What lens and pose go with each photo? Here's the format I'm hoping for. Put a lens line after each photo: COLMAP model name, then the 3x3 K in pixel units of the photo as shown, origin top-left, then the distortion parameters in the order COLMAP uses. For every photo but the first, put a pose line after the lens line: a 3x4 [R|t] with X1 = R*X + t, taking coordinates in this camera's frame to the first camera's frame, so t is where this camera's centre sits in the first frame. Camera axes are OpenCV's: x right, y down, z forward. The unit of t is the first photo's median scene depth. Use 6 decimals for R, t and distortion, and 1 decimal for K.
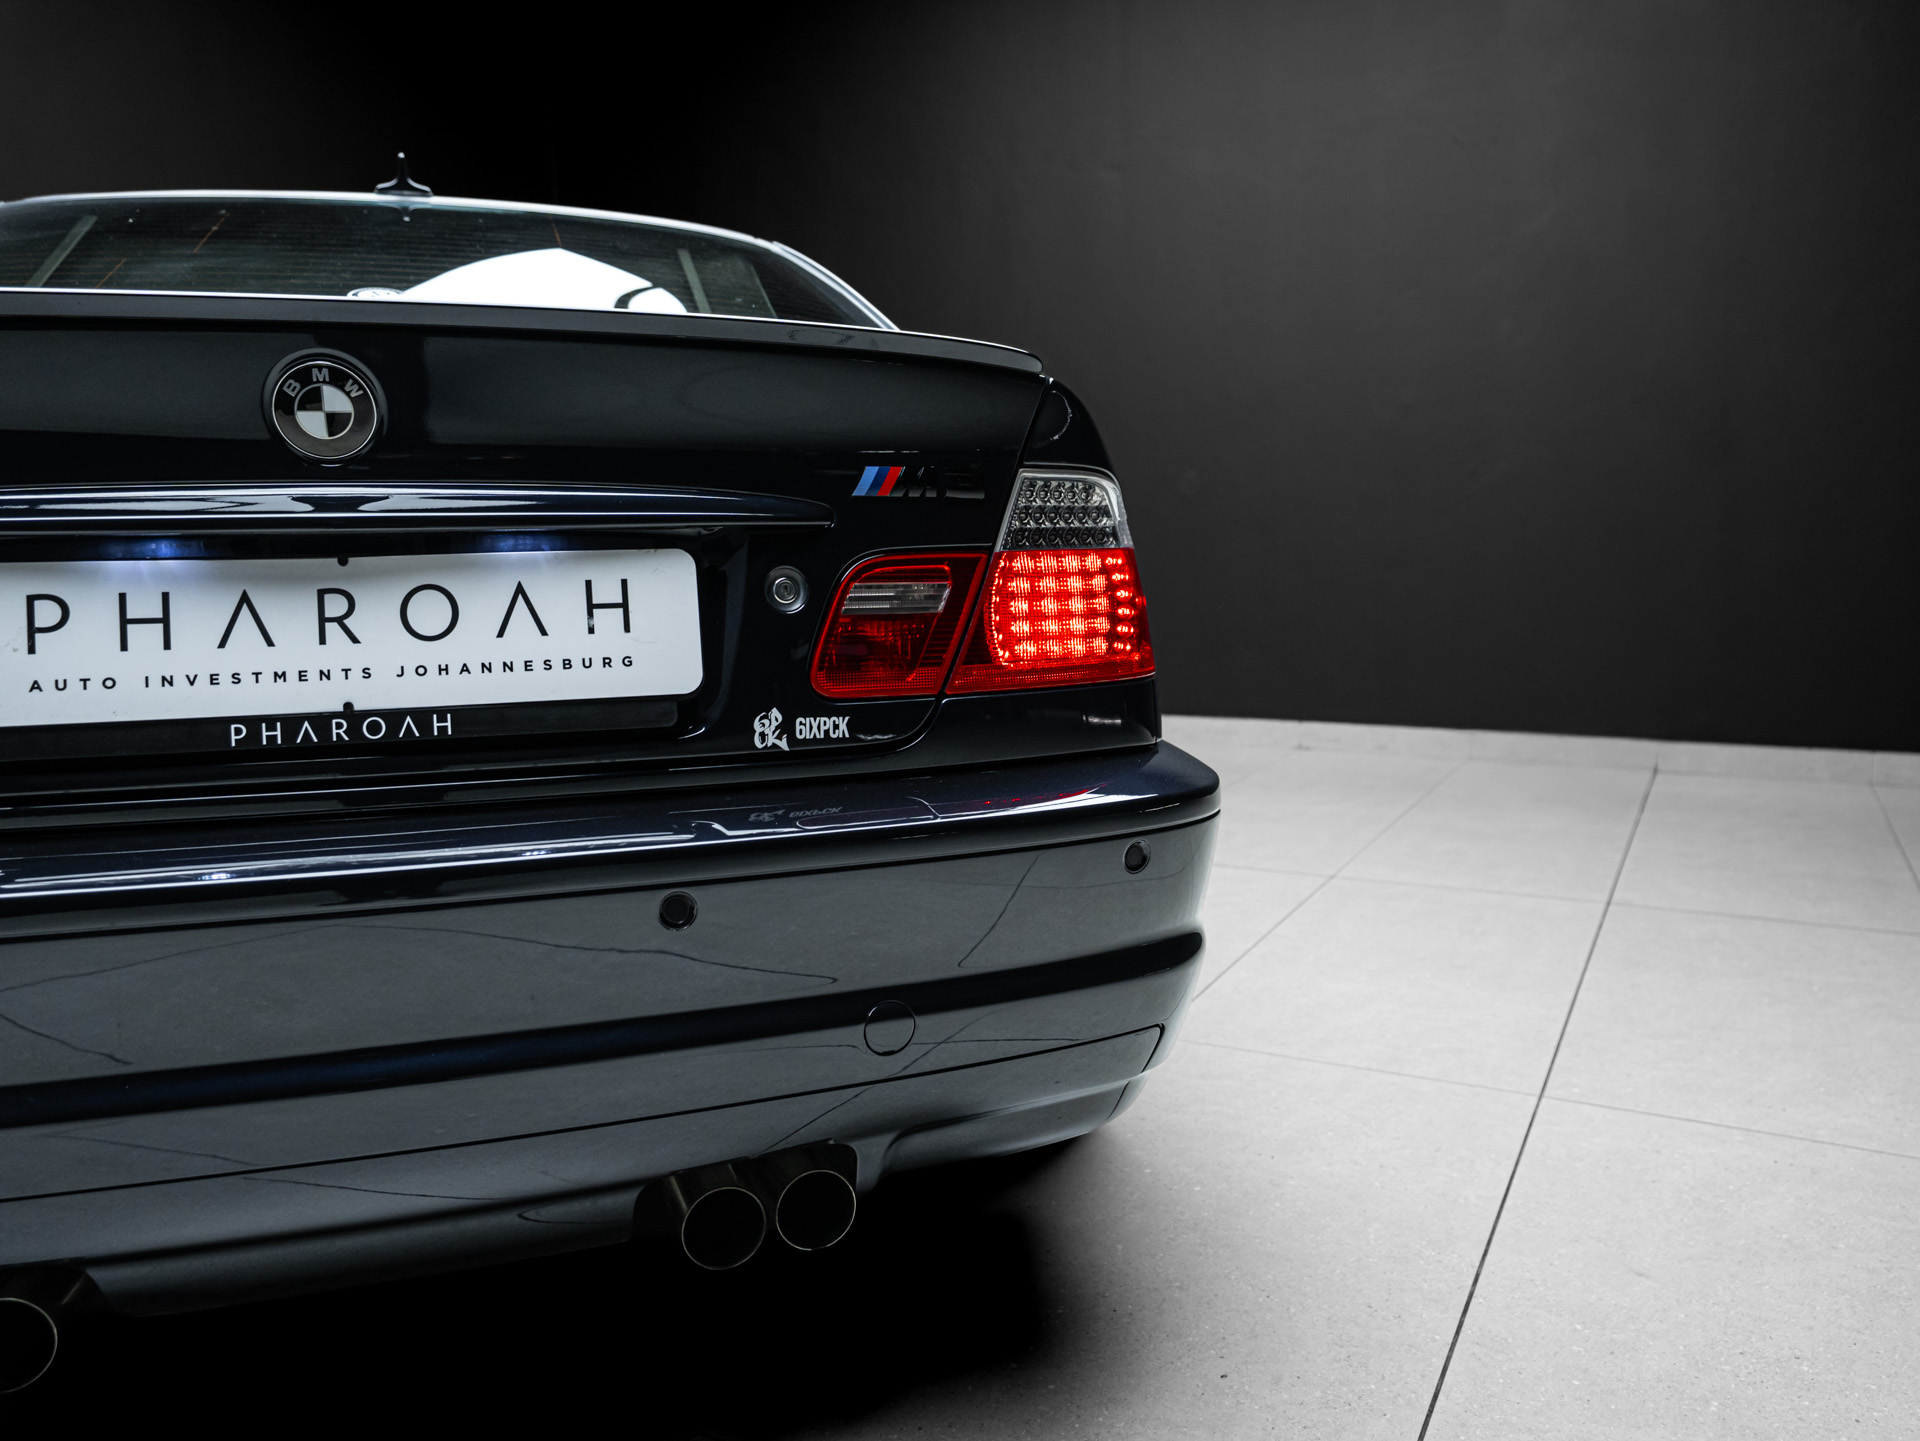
lens RADIAL K [[1458.8, 0, 960.0], [0, 1458.8, 720.5], [0, 0, 1]] dist [-0.028874, 0.069690]
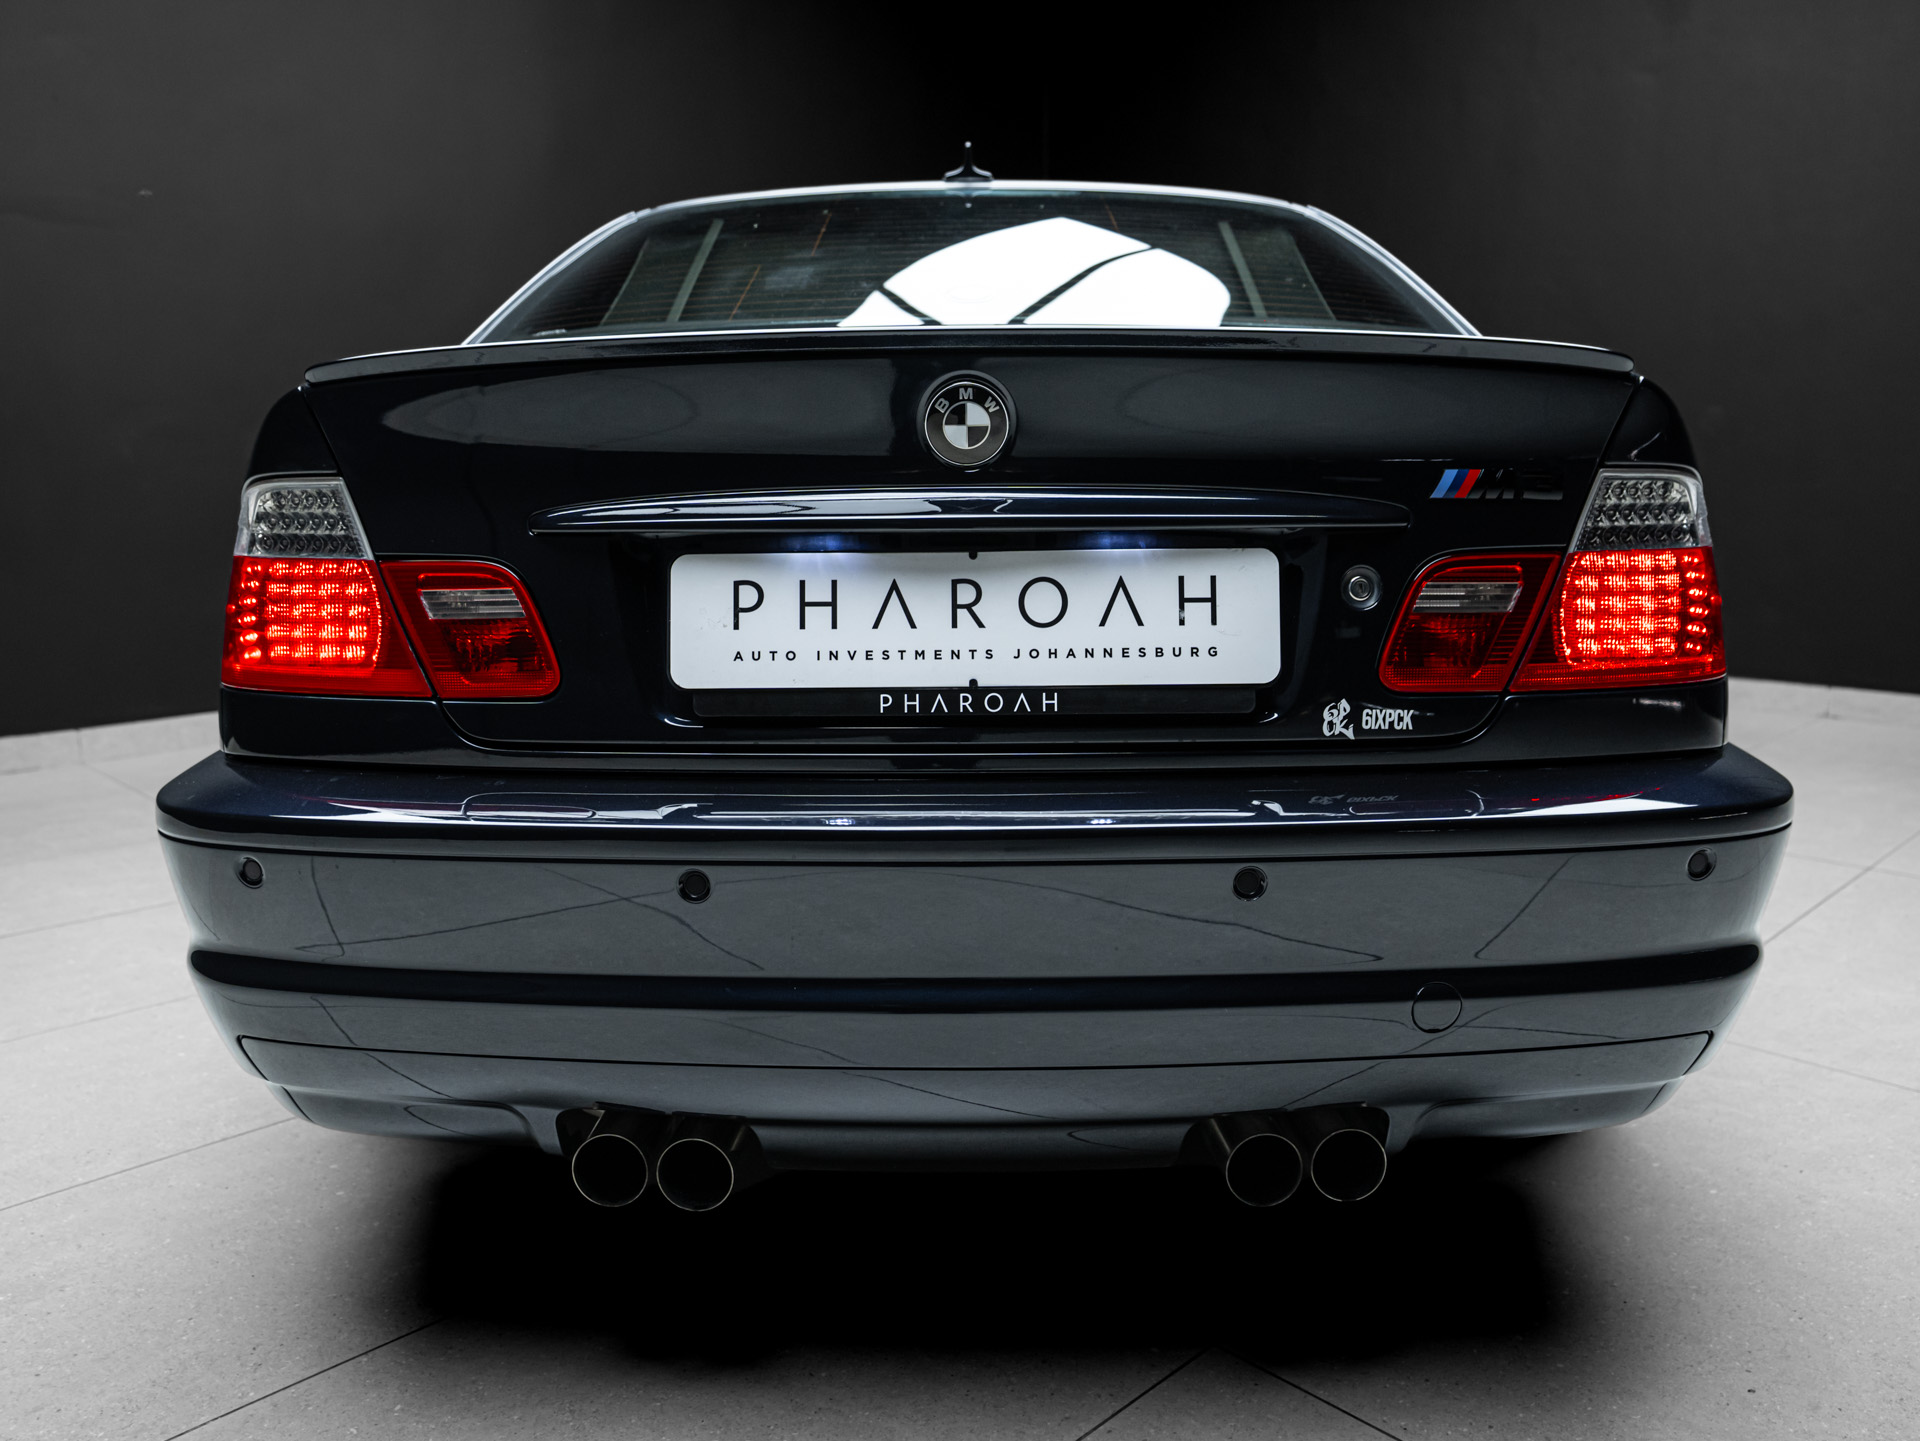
lens RADIAL K [[1458.8, 0, 960.0], [0, 1458.8, 720.5], [0, 0, 1]] dist [-0.028874, 0.069690]
pose [[0.955123, 0.060635, -0.289937, -0.081224], [-0.044821, 0.997138, 0.060883, -0.042886], [0.292799, -0.045156, 0.955107, -0.092964]]
